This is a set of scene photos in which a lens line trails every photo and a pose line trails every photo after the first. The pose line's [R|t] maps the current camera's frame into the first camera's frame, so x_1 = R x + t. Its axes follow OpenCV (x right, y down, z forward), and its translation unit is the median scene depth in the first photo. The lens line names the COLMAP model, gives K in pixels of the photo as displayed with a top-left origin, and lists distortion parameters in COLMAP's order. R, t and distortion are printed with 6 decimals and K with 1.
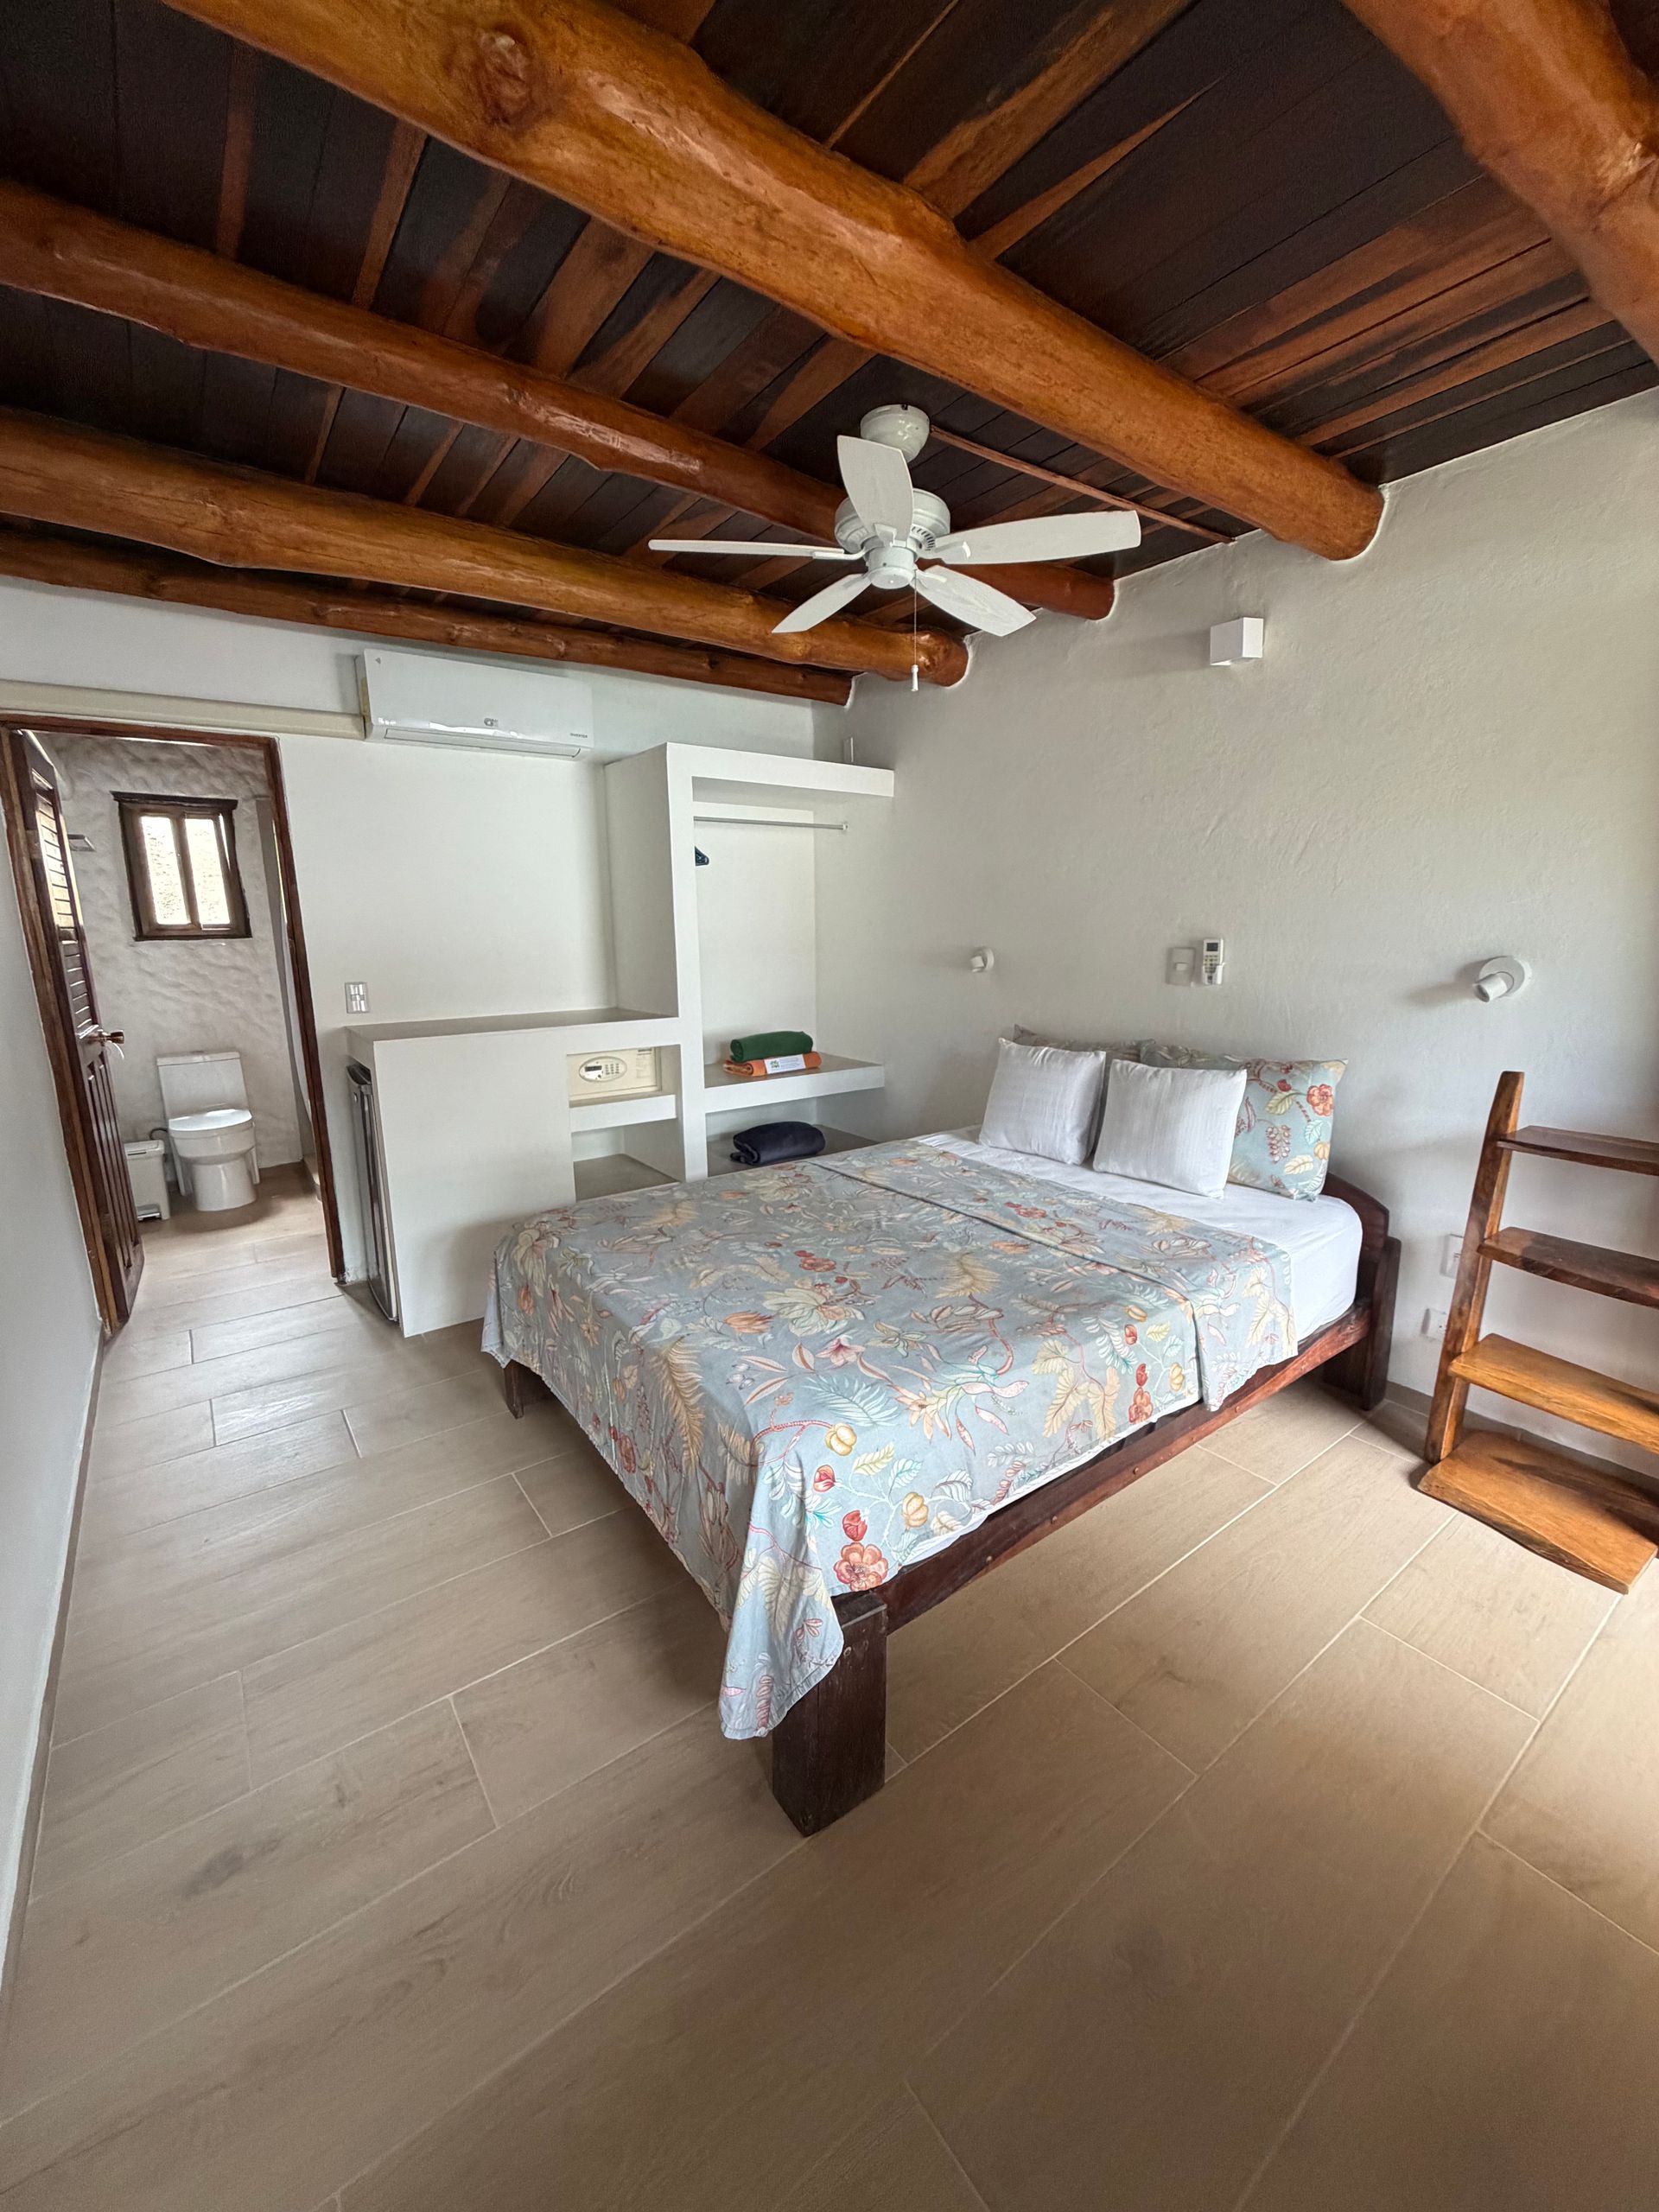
lens RADIAL K [[879.2, 0, 825.8], [0, 879.2, 1103.8], [0, 0, 1]] dist [-0.003900, 0.001015]
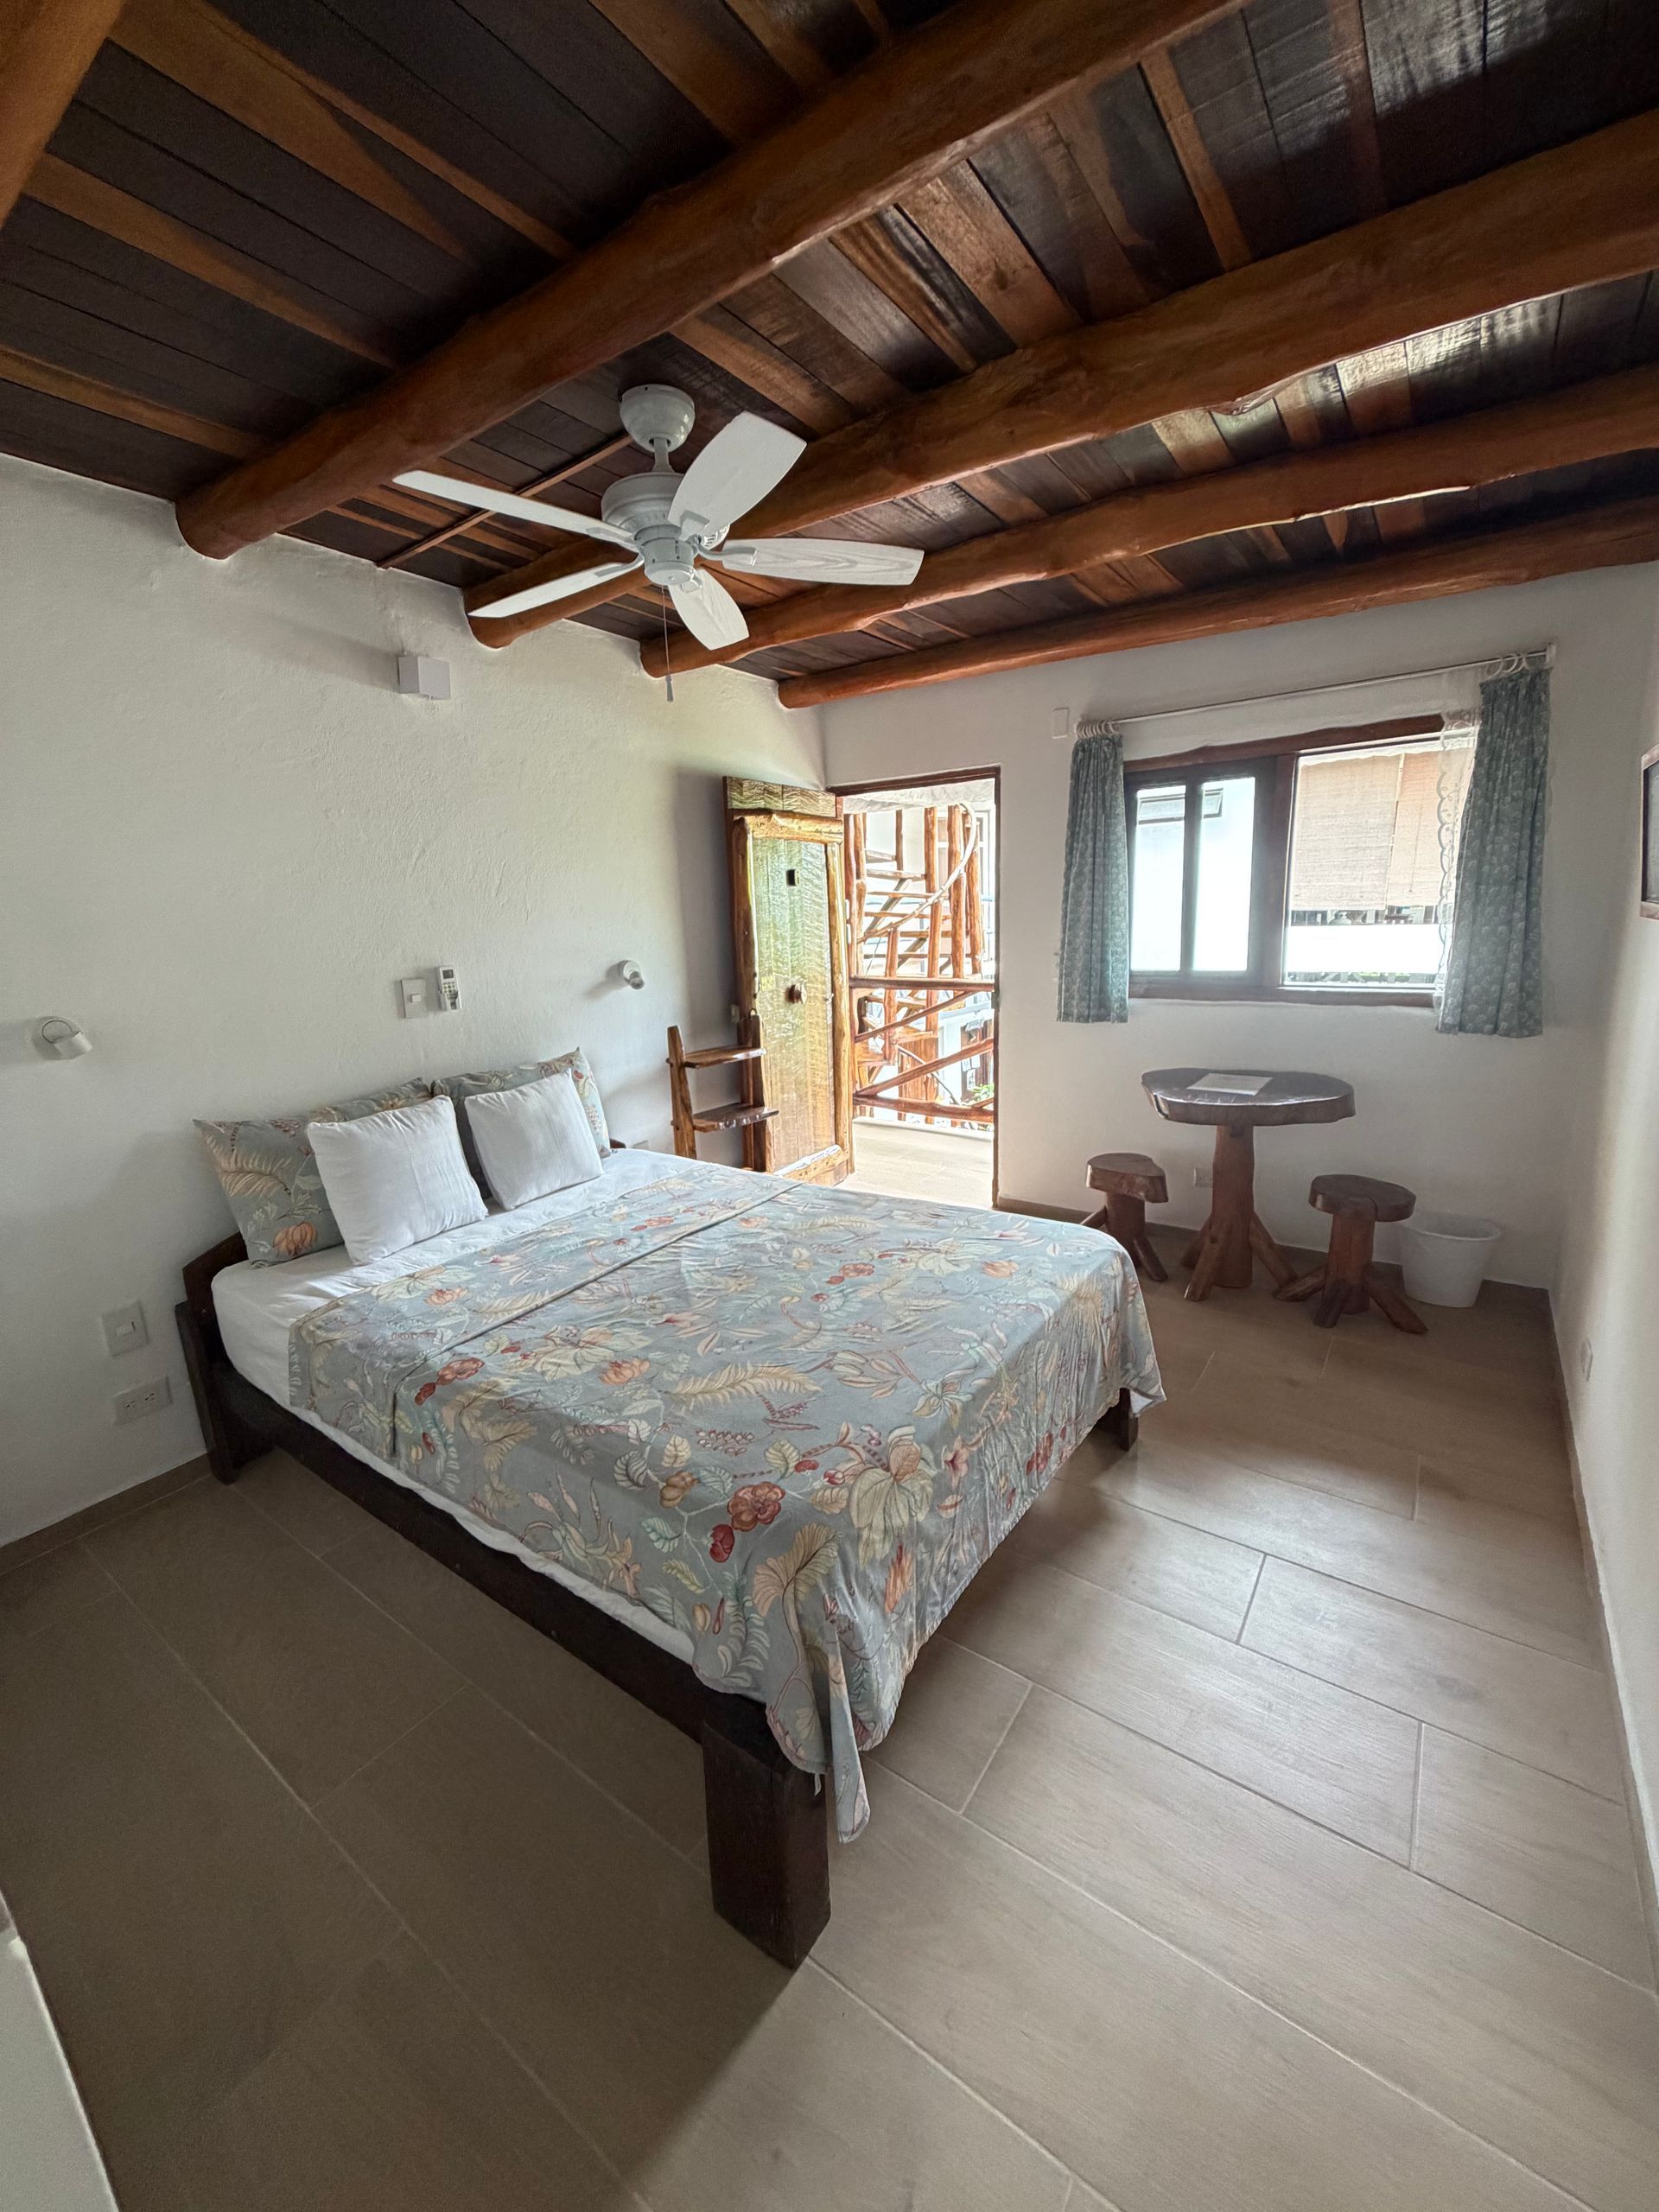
lens RADIAL K [[879.2, 0, 830.1], [0, 879.2, 1100.4], [0, 0, 1]] dist [-0.003900, 0.001015]
pose [[-0.307720, -0.184091, 0.933498, -0.528288], [0.232518, 0.936808, 0.261392, -0.160636], [-0.922629, 0.297491, -0.245470, 0.696438]]
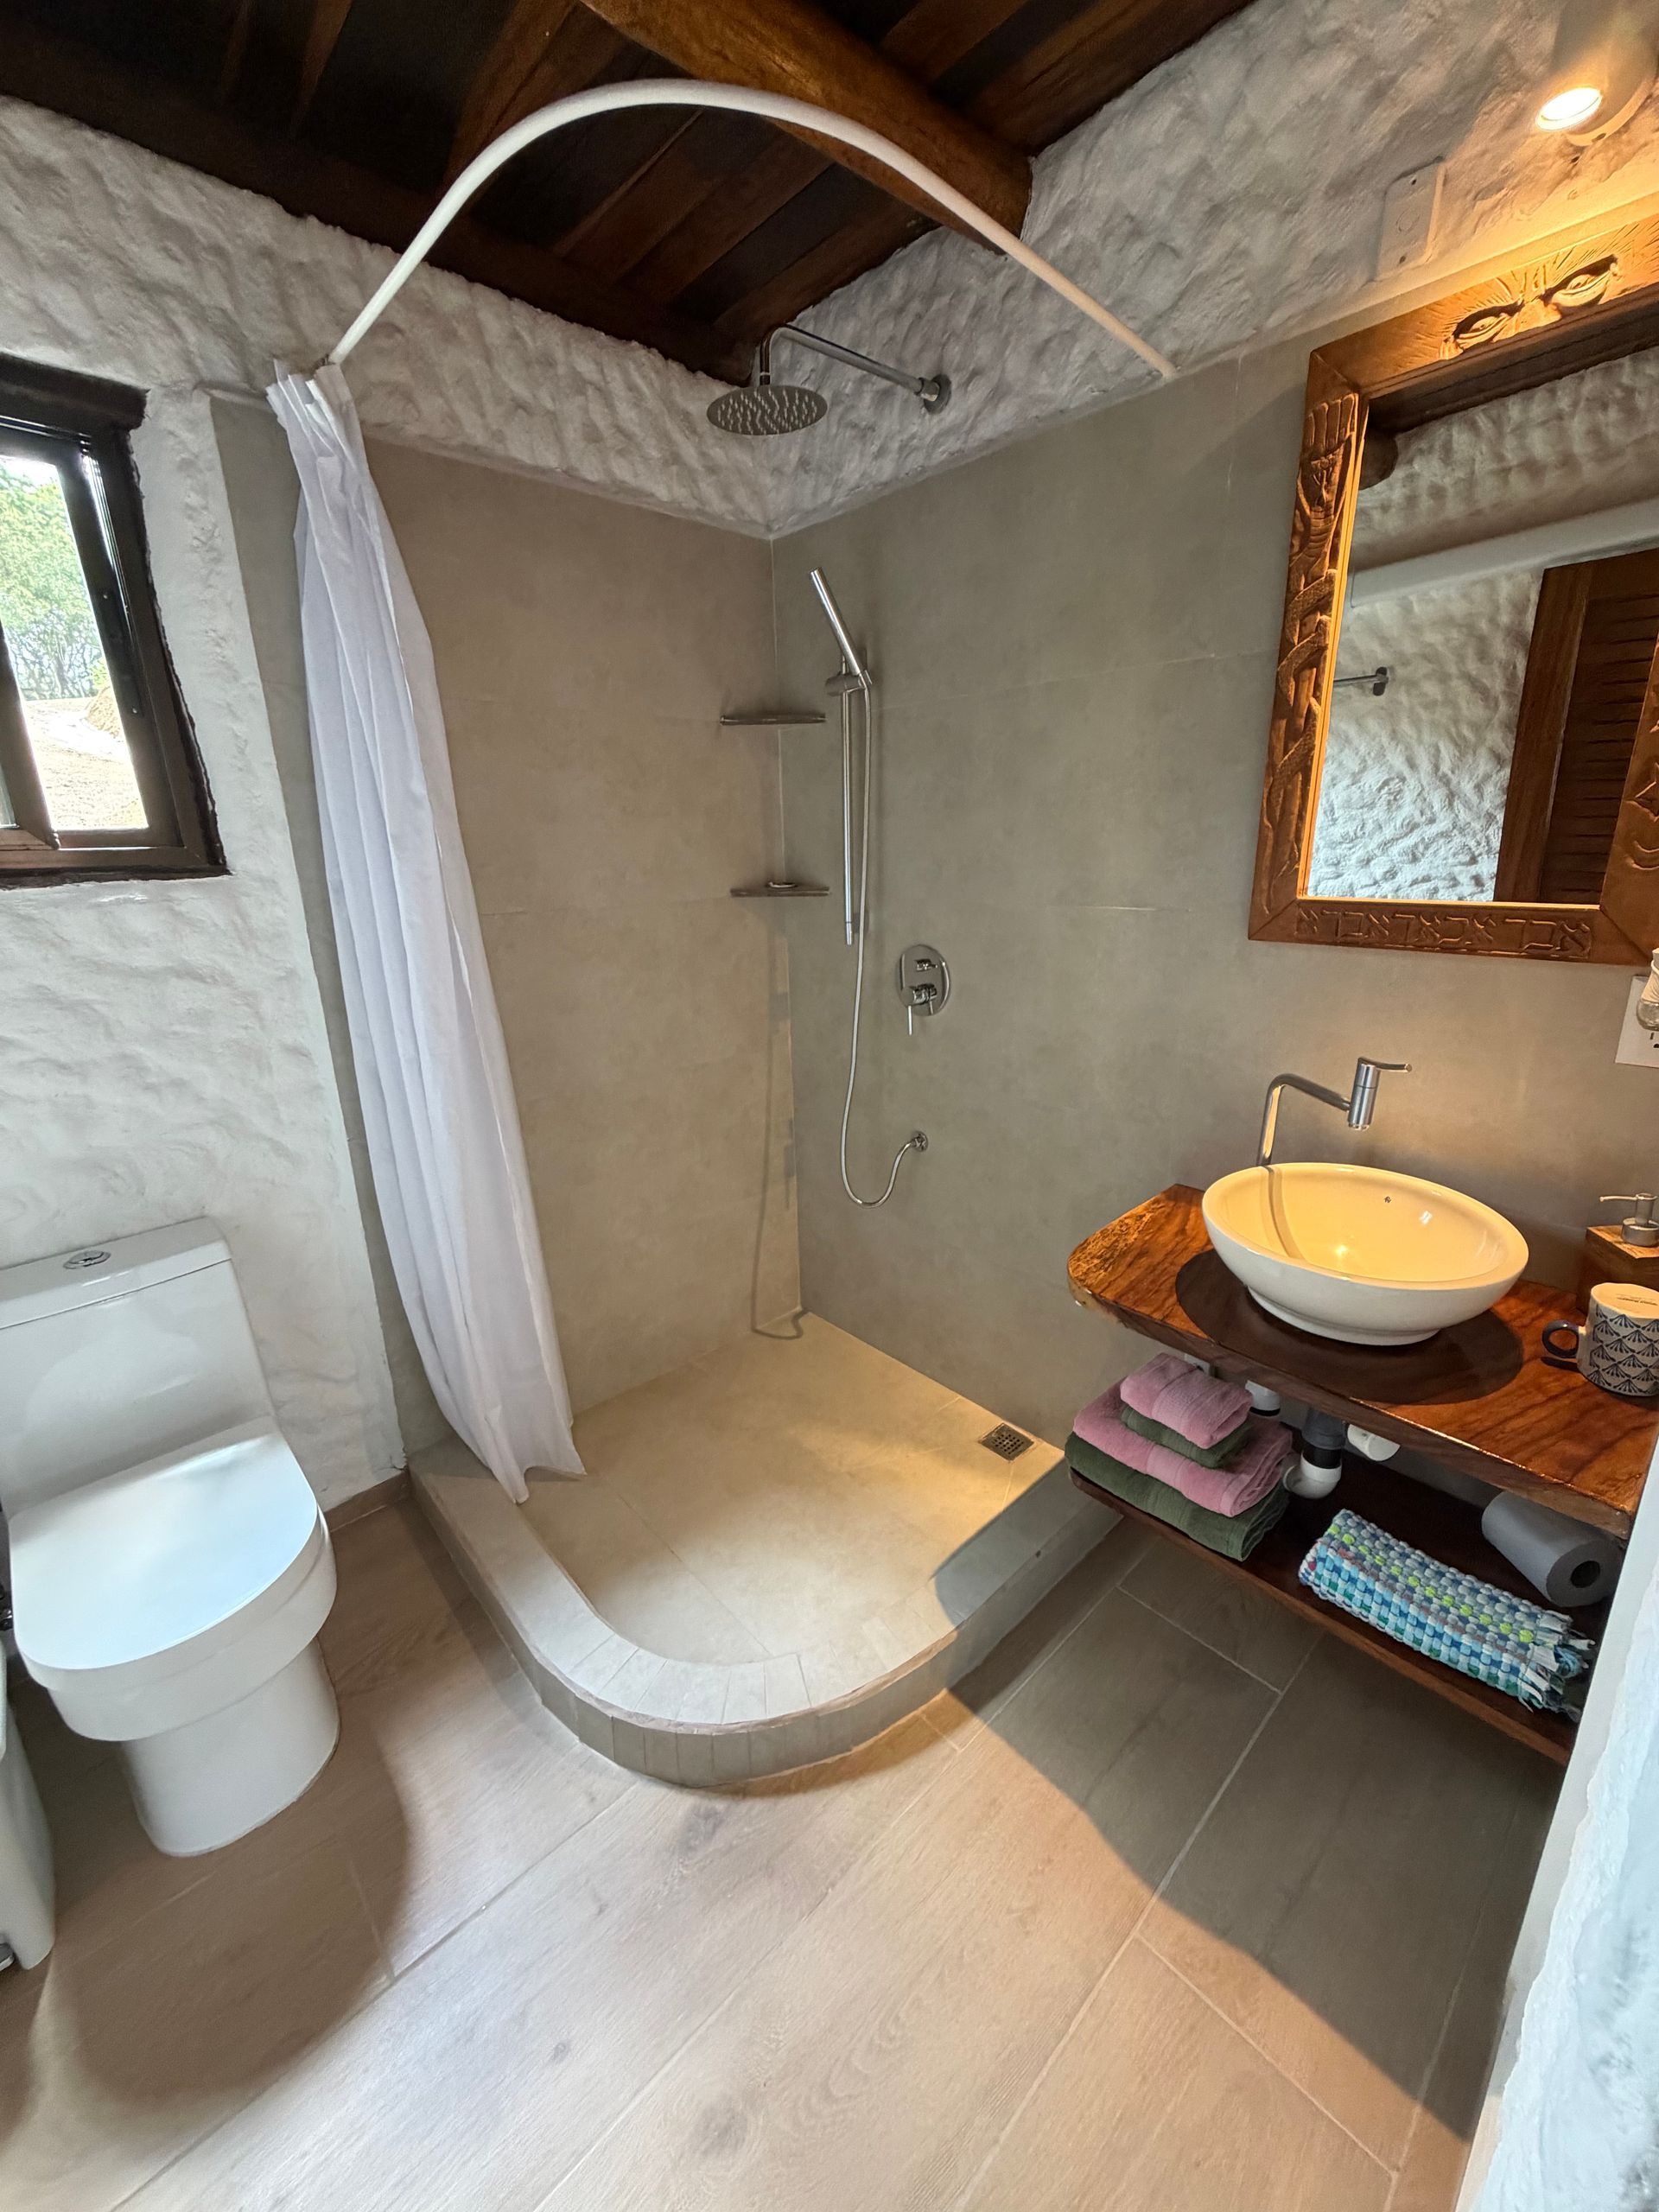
lens RADIAL K [[879.2, 0, 822.1], [0, 879.2, 1104.5], [0, 0, 1]] dist [-0.003900, 0.001015]
pose [[0.994455, -0.041415, 0.096664, -0.638647], [0.032997, 0.995651, 0.087117, -0.170909], [-0.099851, -0.083445, 0.991497, 0.883714]]
